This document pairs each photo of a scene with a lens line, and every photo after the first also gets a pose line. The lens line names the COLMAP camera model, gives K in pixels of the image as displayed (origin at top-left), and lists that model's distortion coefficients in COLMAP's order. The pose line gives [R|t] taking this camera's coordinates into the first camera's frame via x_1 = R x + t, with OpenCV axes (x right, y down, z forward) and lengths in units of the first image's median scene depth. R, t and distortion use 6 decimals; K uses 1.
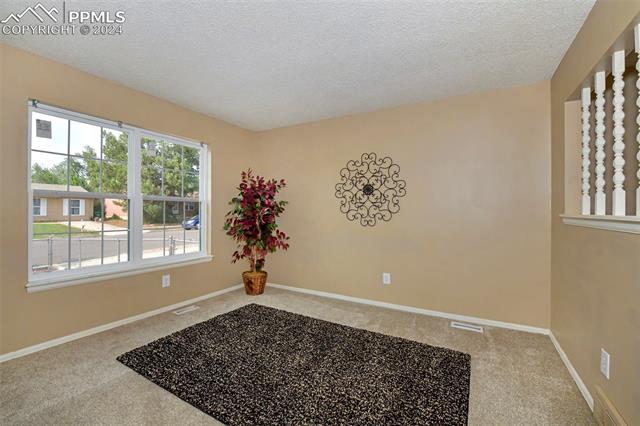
lens RADIAL K [[277.1, 0, 320.0], [0, 277.1, 213.0], [0, 0, 1]] dist [-0.001663, -0.000092]
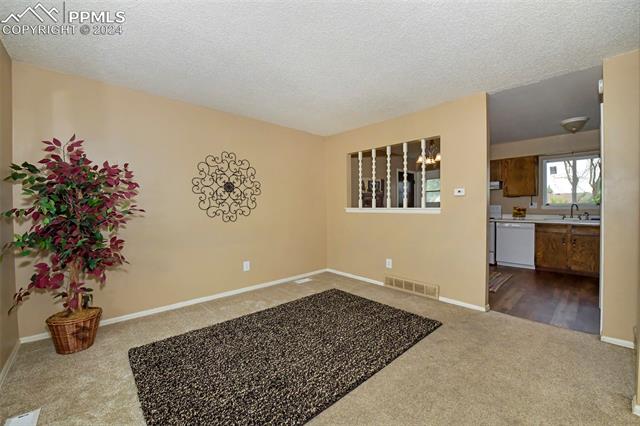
lens RADIAL K [[256.5, 0, 320.0], [0, 256.5, 213.0], [0, 0, 1]] dist [-0.032035, 0.000004]
pose [[0.300511, -0.029636, 0.953318, -0.663278], [0.015547, 0.999537, 0.026172, -0.006069], [-0.953652, 0.006956, 0.300832, 0.388541]]
